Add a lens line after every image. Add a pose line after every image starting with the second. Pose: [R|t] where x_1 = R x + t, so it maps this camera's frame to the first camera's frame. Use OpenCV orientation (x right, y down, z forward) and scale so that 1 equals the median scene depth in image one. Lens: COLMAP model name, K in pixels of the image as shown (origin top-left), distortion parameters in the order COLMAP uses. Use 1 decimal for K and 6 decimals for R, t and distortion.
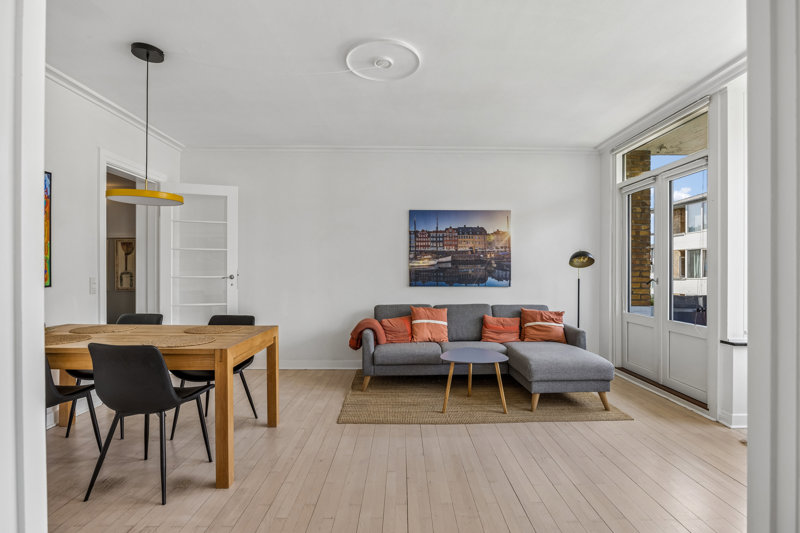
lens RADIAL K [[396.3, 0, 400.0], [0, 396.3, 266.5], [0, 0, 1]] dist [-0.001662, 0.000241]
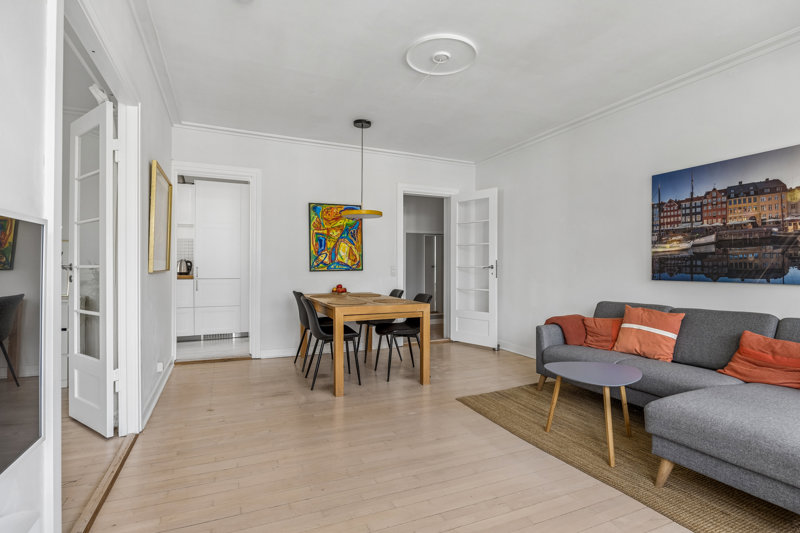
lens RADIAL K [[396.3, 0, 400.0], [0, 396.3, 266.5], [0, 0, 1]] dist [-0.001662, 0.000241]
pose [[0.402651, -0.001566, -0.915352, 0.507635], [0.006327, 0.999979, 0.001072, 0.021593], [0.915332, -0.006223, 0.402652, 0.280702]]
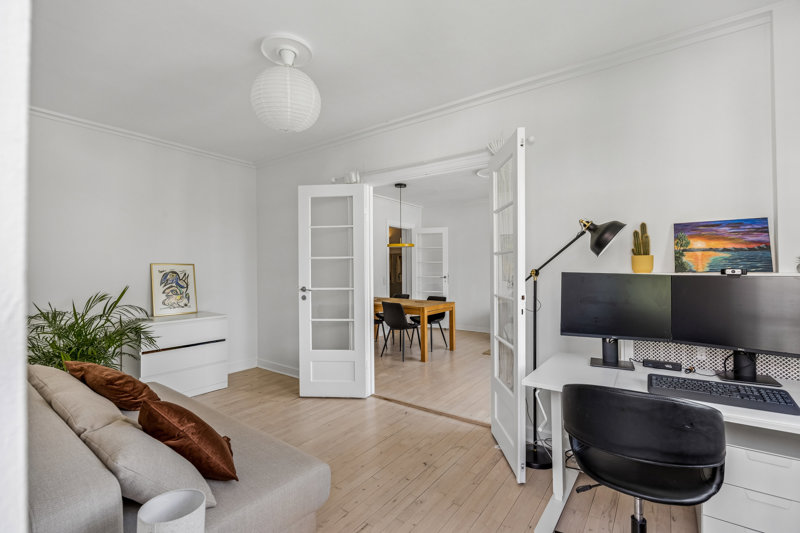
lens RADIAL K [[352.6, 0, 400.0], [0, 352.6, 266.5], [0, 0, 1]] dist [0.000390, 0.000039]
pose [[0.805710, -0.005794, -0.592281, 0.362346], [0.010625, 0.999933, 0.004672, -0.030950], [0.592215, -0.010057, 0.805718, -0.424251]]
